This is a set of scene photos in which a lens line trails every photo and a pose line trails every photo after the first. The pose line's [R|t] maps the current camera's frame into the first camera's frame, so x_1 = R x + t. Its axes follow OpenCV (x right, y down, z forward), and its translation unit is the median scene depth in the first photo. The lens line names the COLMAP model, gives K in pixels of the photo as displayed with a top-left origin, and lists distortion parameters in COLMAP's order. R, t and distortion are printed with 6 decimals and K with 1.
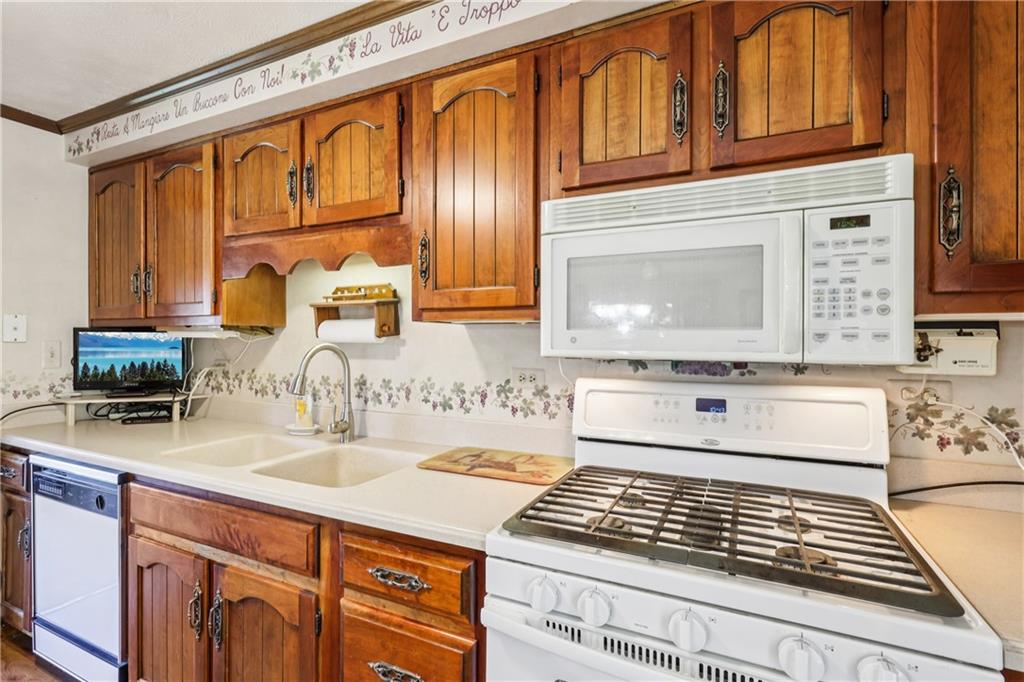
lens RADIAL K [[484.6, 0, 512.0], [0, 484.6, 340.2], [0, 0, 1]] dist [0.001262, 0.001220]
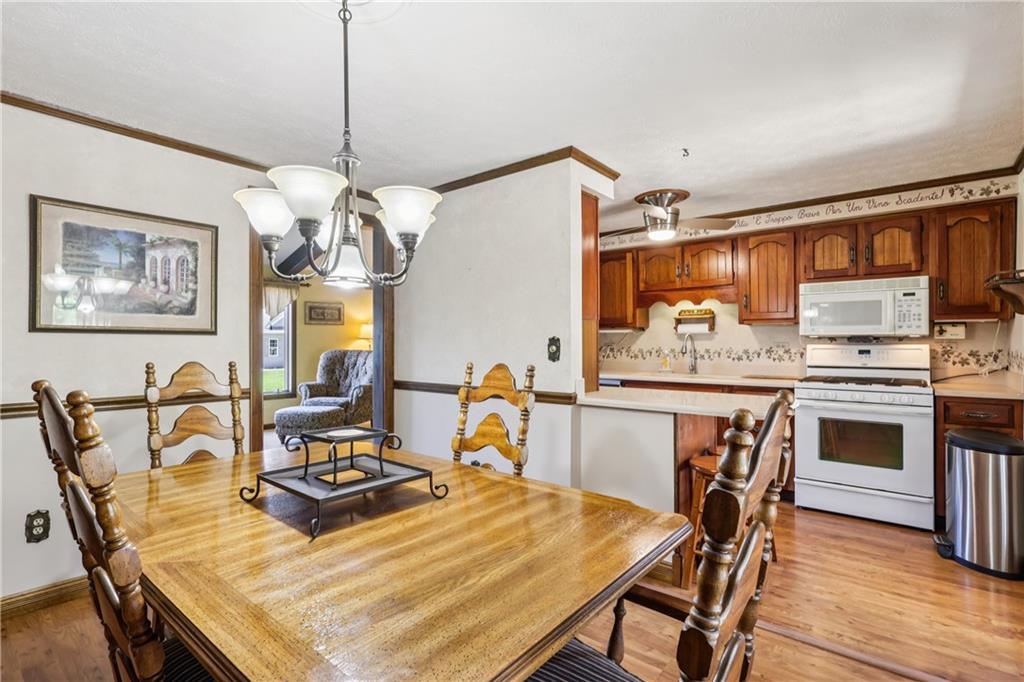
lens RADIAL K [[484.6, 0, 512.1], [0, 484.6, 342.8], [0, 0, 1]] dist [0.001262, 0.001220]
pose [[0.972158, -0.004084, -0.234292, -0.991993], [0.003771, 0.999991, -0.001788, 0.079932], [0.234298, 0.000855, 0.972165, -2.398259]]
